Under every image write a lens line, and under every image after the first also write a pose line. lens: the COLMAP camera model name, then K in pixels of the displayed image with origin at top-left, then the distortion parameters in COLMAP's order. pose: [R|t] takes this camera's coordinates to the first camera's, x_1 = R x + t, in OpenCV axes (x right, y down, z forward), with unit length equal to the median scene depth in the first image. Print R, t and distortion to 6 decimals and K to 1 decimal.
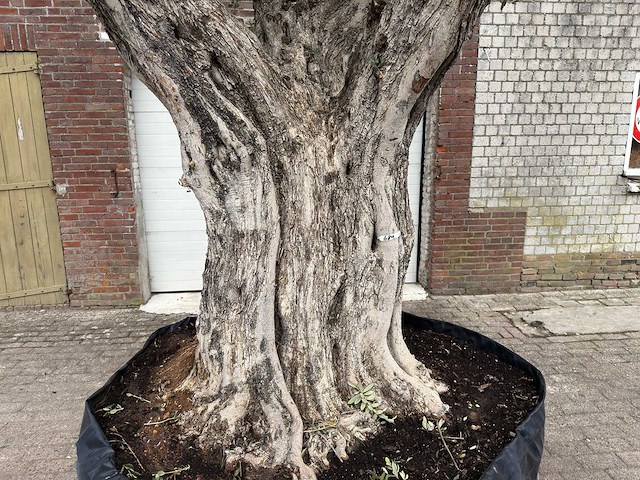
lens RADIAL K [[456.7, 0, 316.7], [0, 456.7, 246.9], [0, 0, 1]] dist [0.020487, -0.033647]
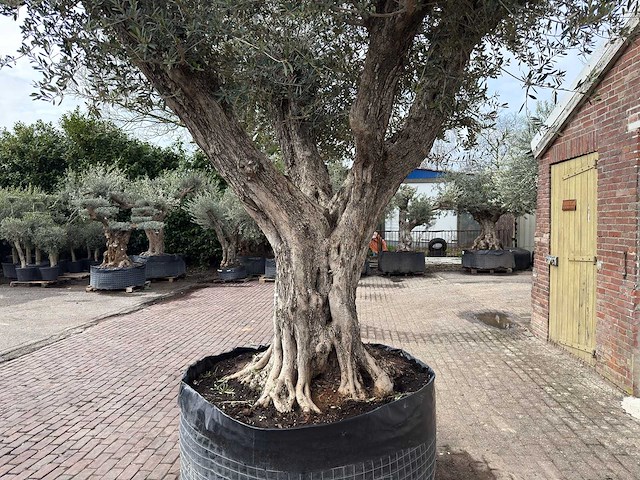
lens RADIAL K [[451.9, 0, 315.5], [0, 451.9, 240.1], [0, 0, 1]] dist [0.070033, -0.100008]
pose [[-0.181267, 0.055188, -0.981884, 0.660281], [-0.191112, 0.977413, 0.090219, -0.150949], [0.964686, 0.204003, -0.166626, 0.490045]]
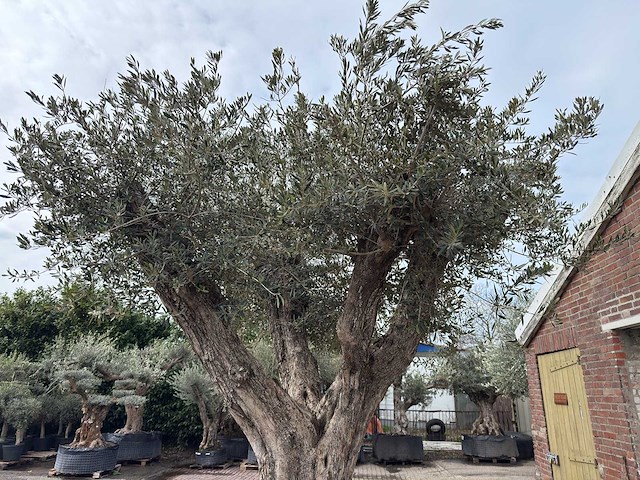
lens RADIAL K [[455.1, 0, 318.1], [0, 455.1, 237.8], [0, 0, 1]] dist [0.006305, -0.011304]
pose [[-0.158086, -0.304714, -0.939233, 0.701130], [-0.215329, 0.938940, -0.268376, -0.202144], [0.963661, 0.159817, -0.214047, 0.491719]]
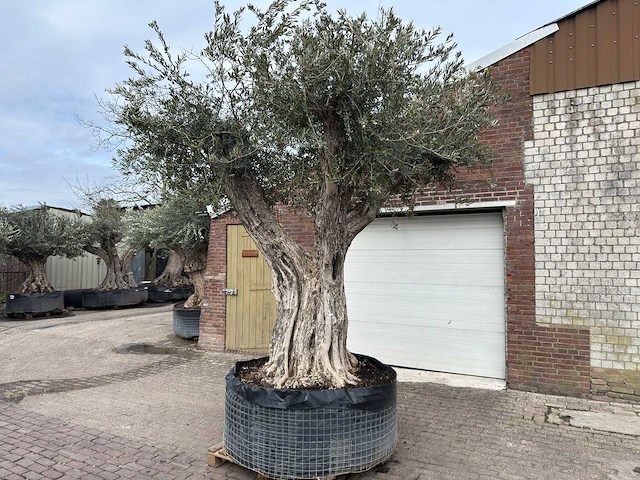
lens RADIAL K [[451.9, 0, 315.5], [0, 451.9, 240.1], [0, 0, 1]] dist [0.070033, -0.100008]
pose [[0.835427, -0.008266, -0.549539, 0.556265], [-0.126873, 0.969979, -0.207468, 0.039525], [0.534756, 0.243046, 0.809299, -0.474568]]
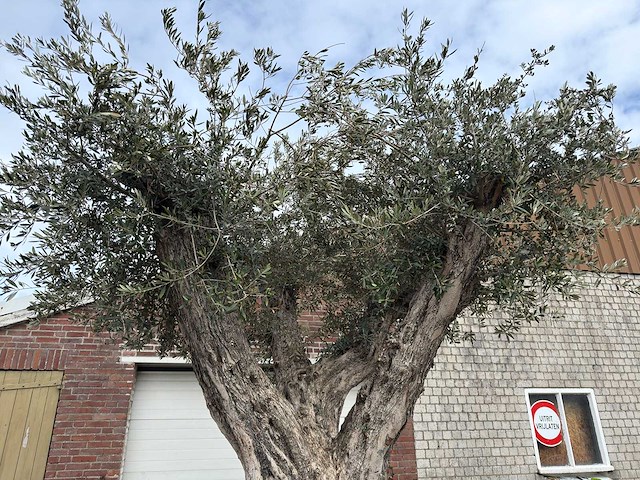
lens RADIAL K [[455.1, 0, 318.1], [0, 455.1, 237.8], [0, 0, 1]] dist [0.006305, -0.011304]
pose [[0.990659, 0.050342, 0.126730, -0.098988], [0.031634, 0.819160, -0.572692, 0.004573], [-0.132643, 0.571351, 0.809916, -0.270447]]
